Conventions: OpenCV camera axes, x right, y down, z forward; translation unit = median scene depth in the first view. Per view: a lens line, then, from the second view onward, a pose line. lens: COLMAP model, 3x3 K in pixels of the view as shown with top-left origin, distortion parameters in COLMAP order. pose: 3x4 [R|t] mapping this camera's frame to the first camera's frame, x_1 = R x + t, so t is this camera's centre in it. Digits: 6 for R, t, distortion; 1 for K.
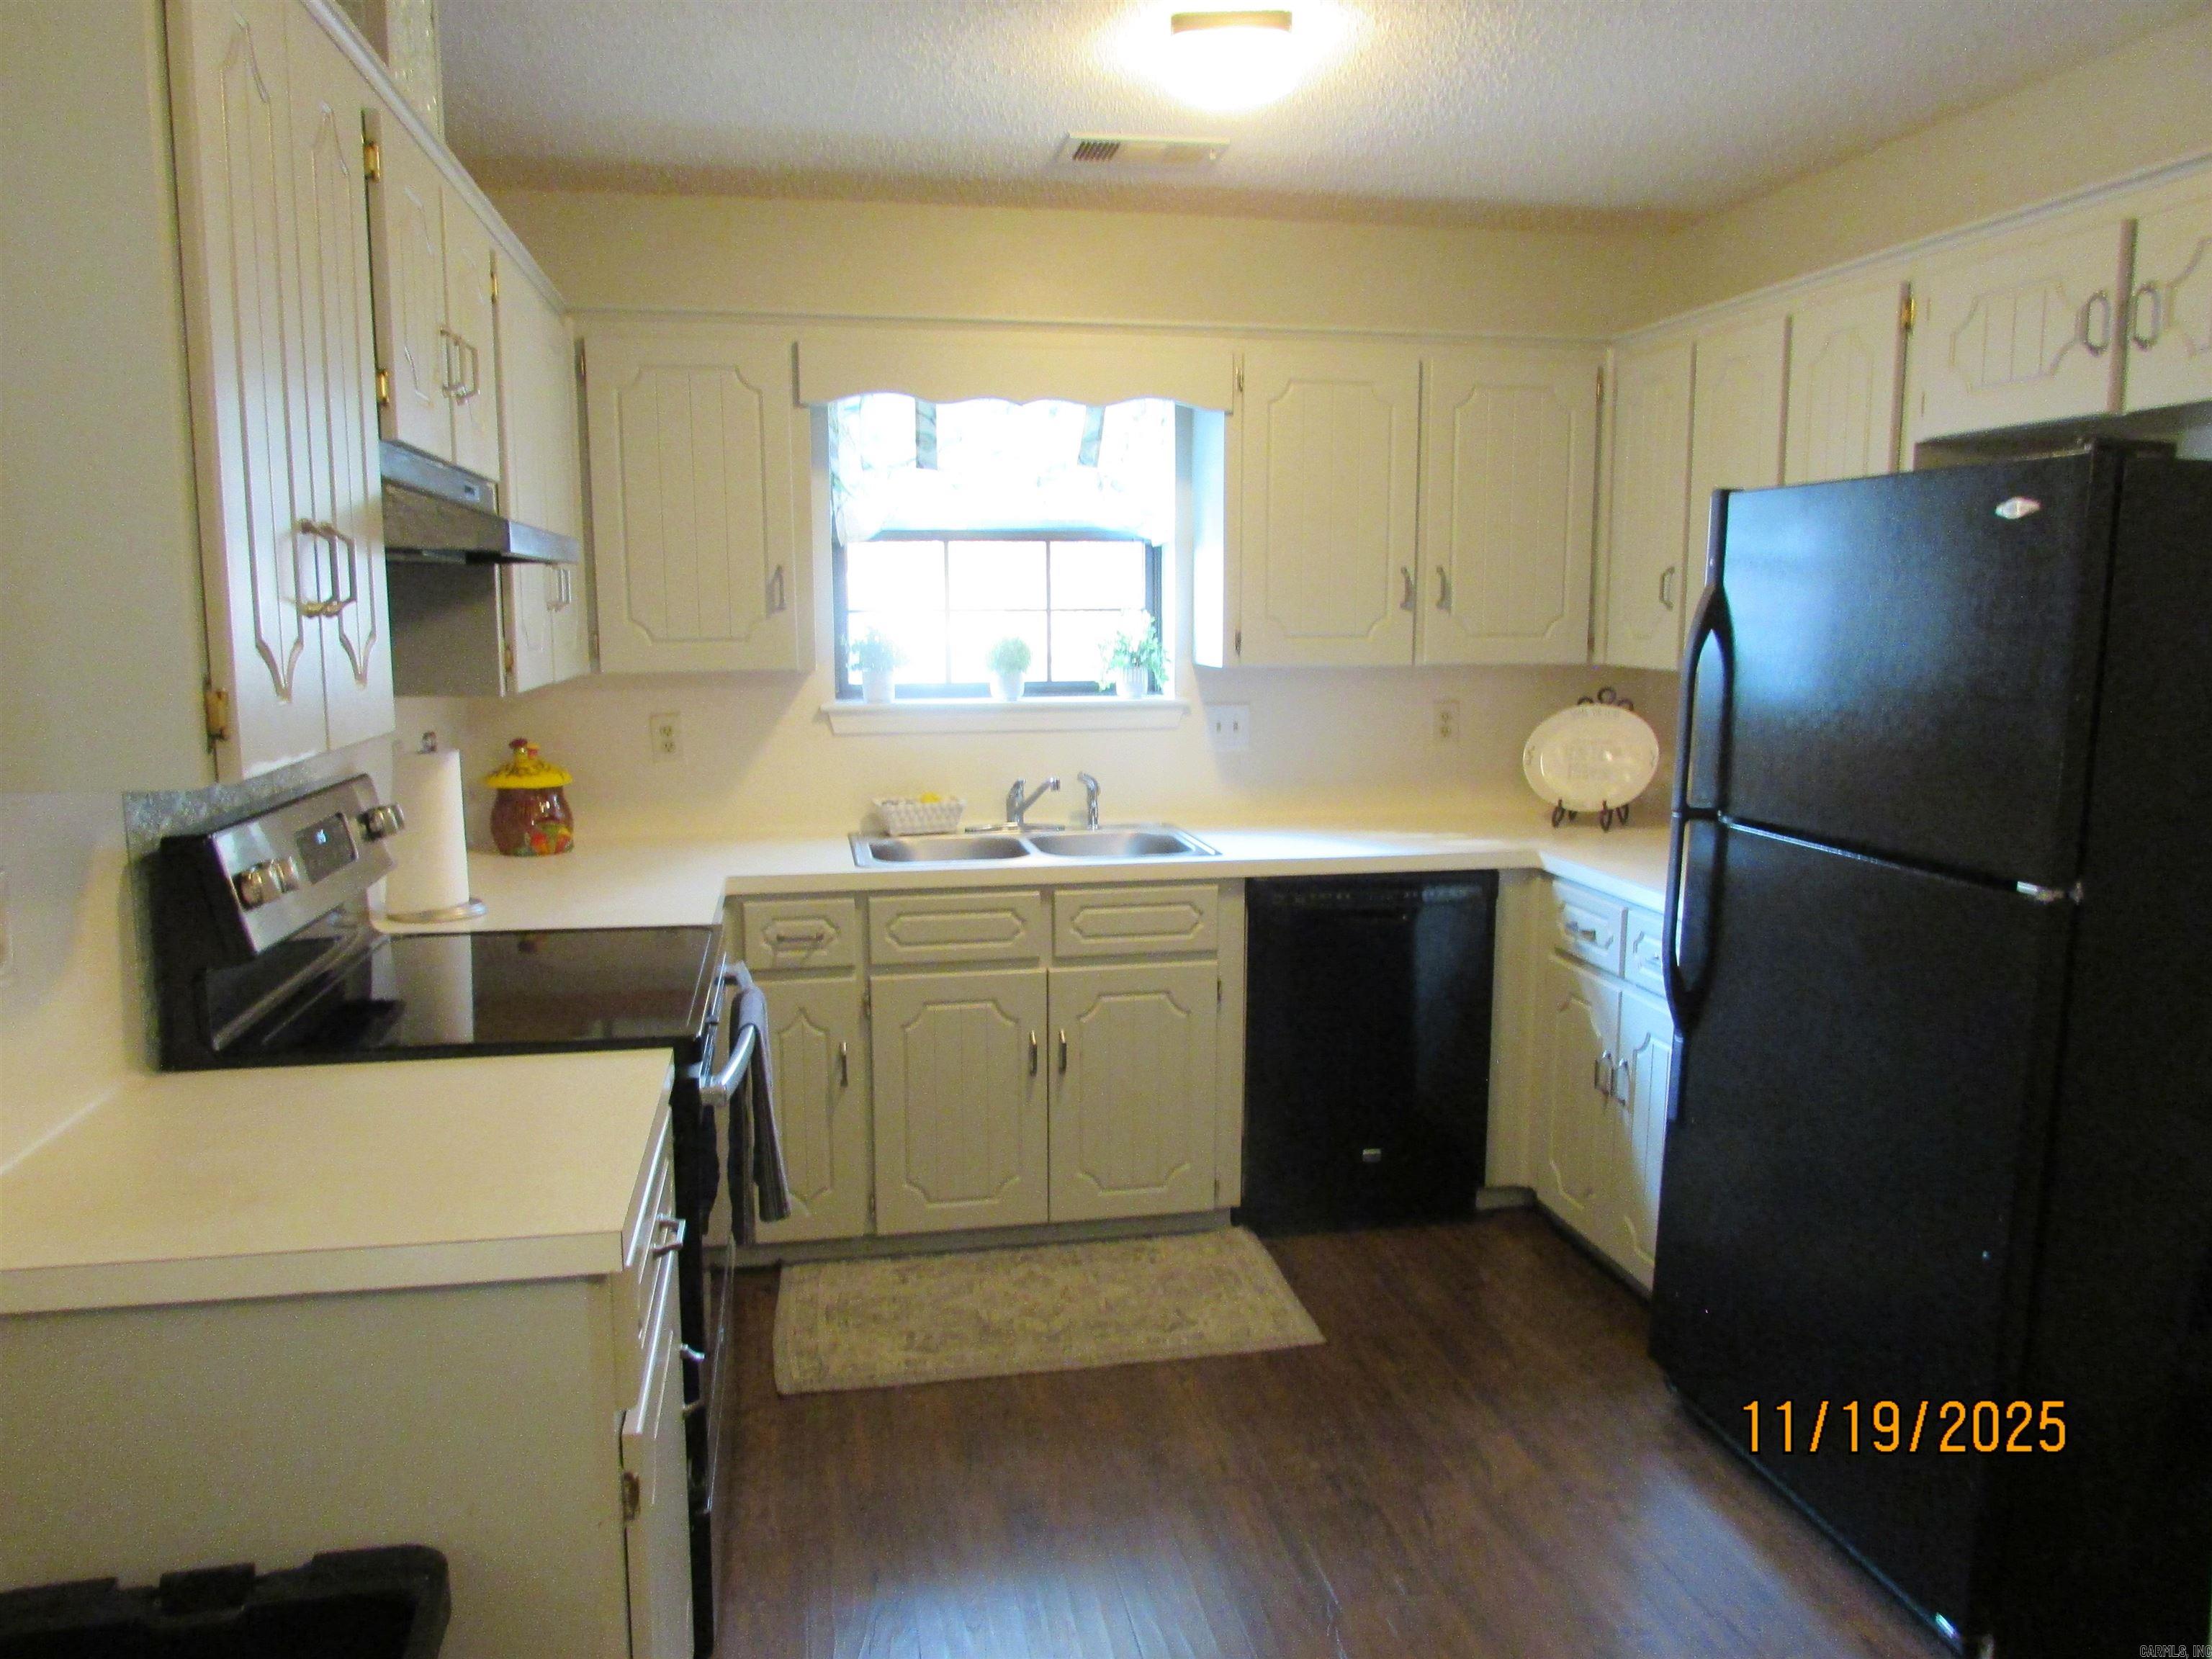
lens RADIAL K [[1553.5, 0, 1106.0], [0, 1553.5, 829.5], [0, 0, 1]] dist [-0.030417, 0.008147]
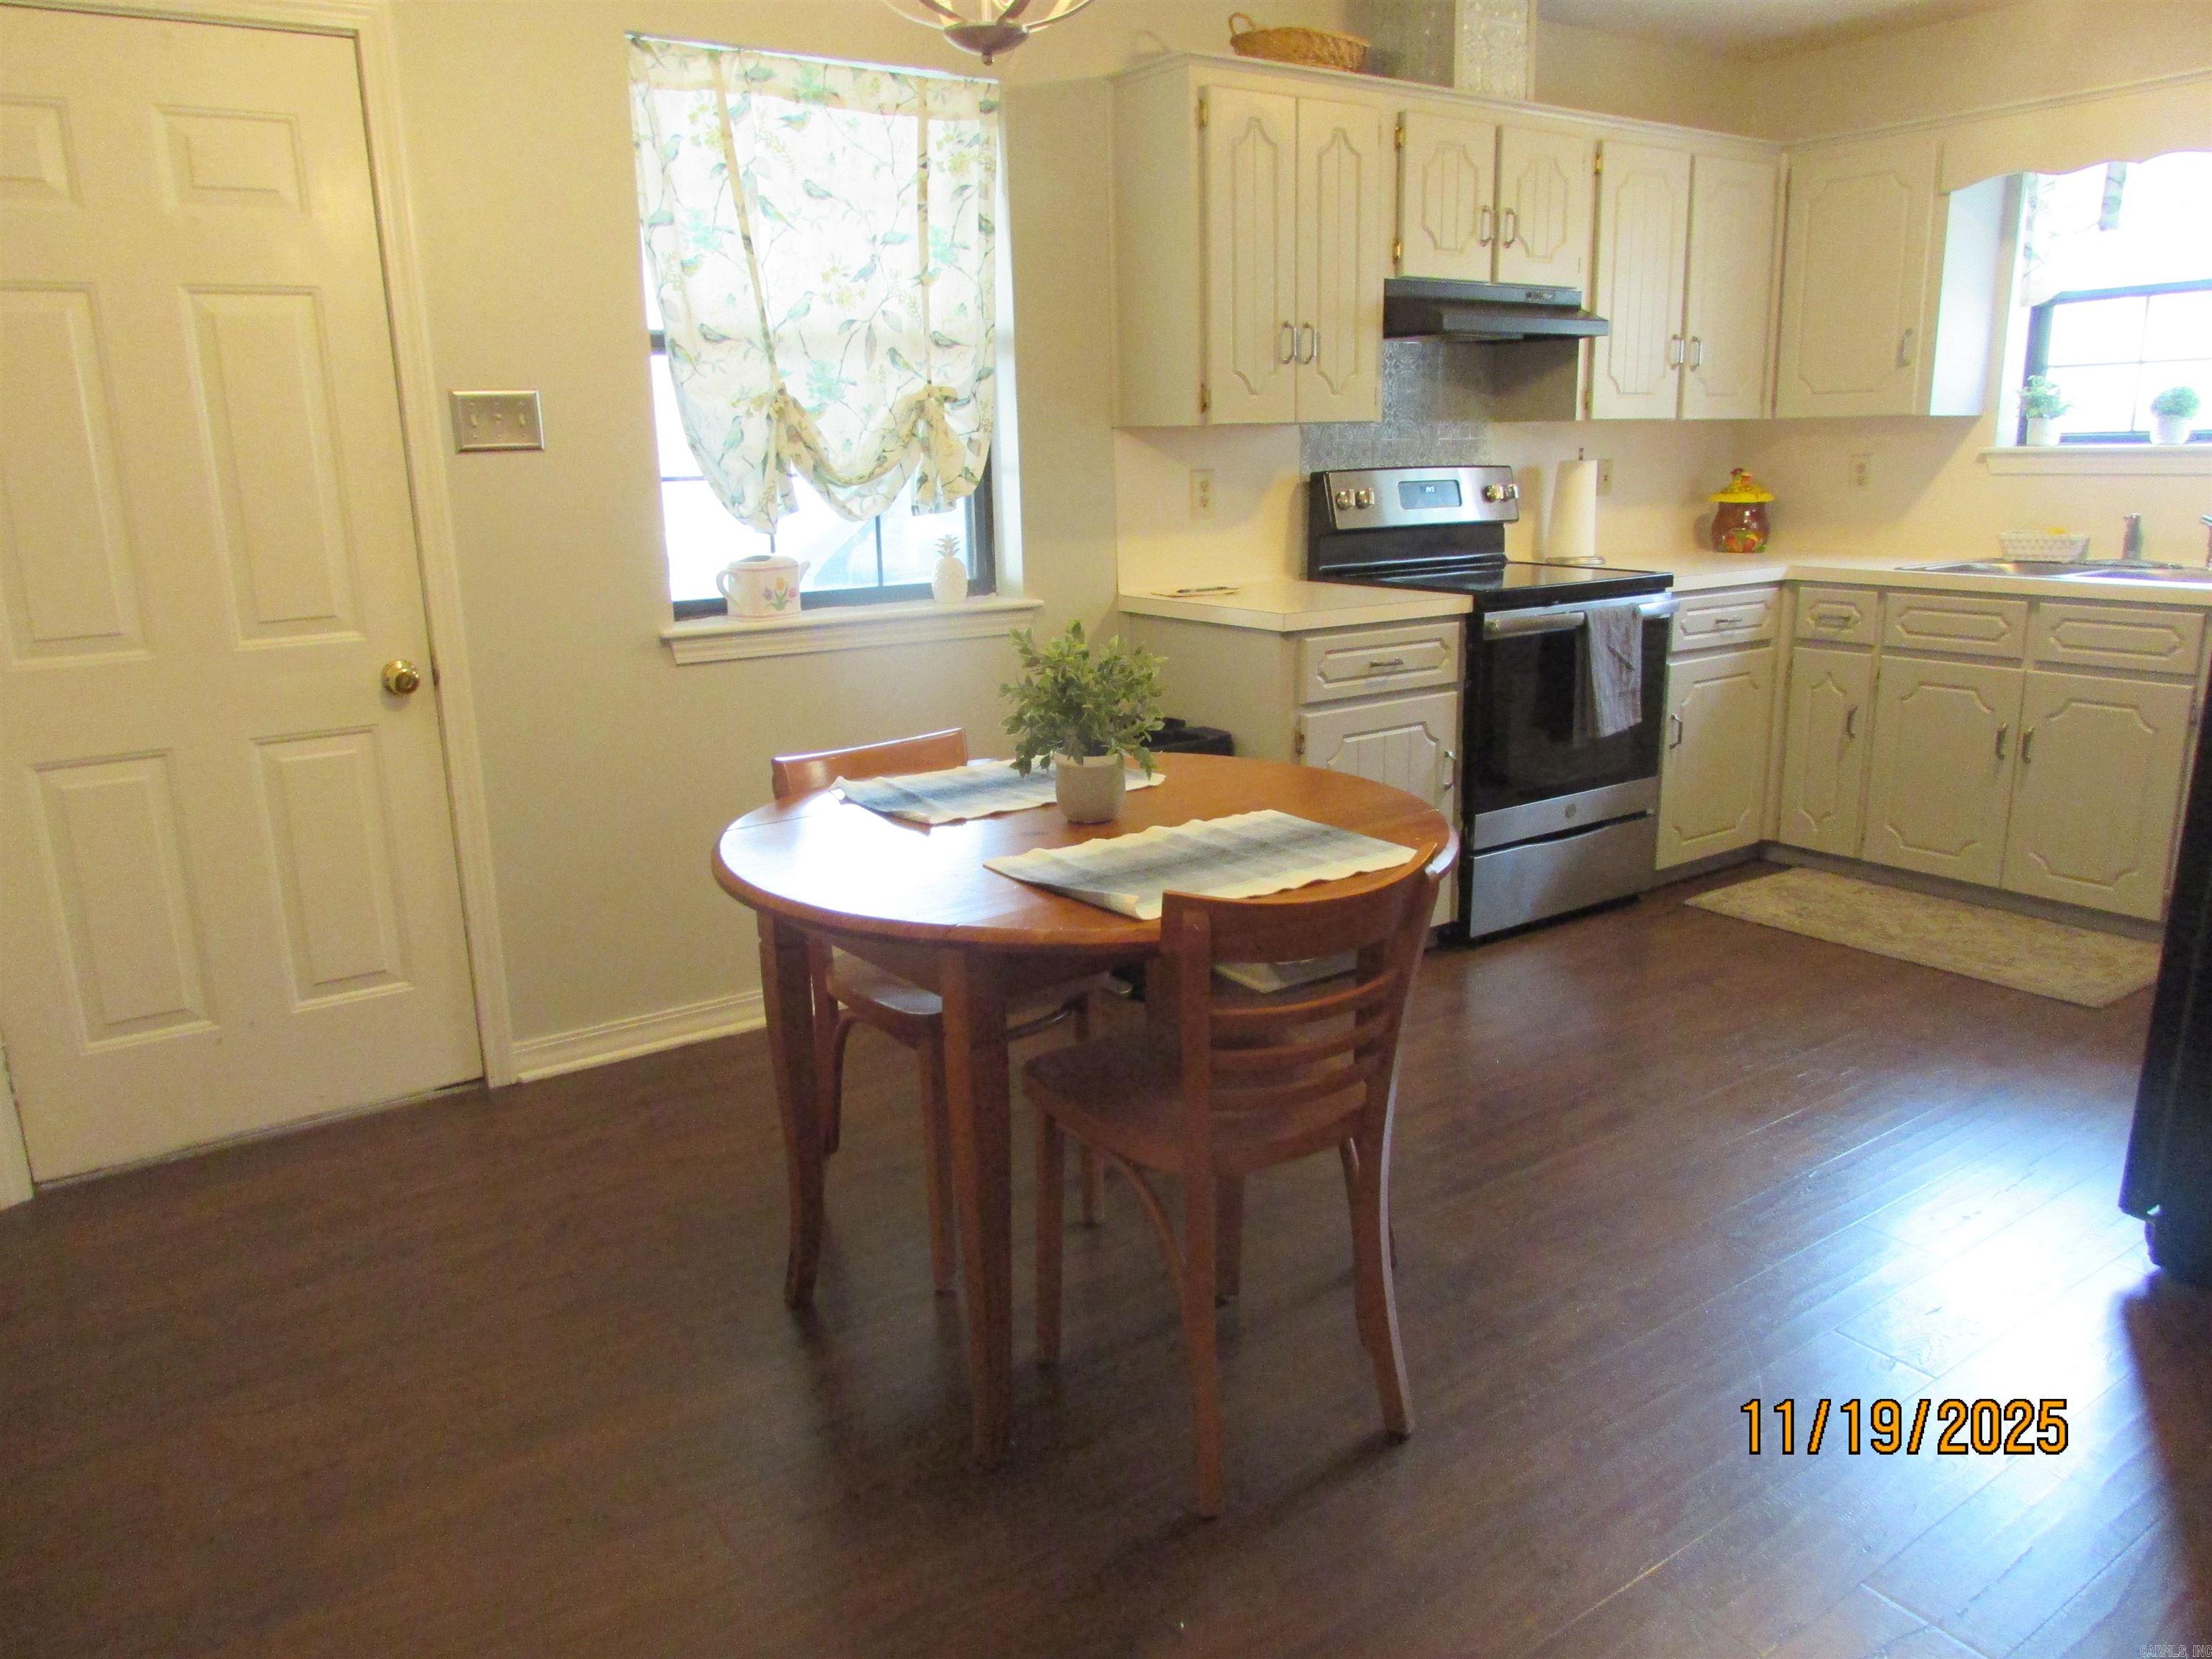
lens RADIAL K [[1553.5, 0, 1106.0], [0, 1553.5, 829.5], [0, 0, 1]] dist [-0.030417, 0.008147]
pose [[0.408966, 0.209448, -0.888188, 0.743088], [-0.107229, 0.977591, 0.181157, 0.073412], [0.906228, 0.021152, 0.422260, -0.113620]]
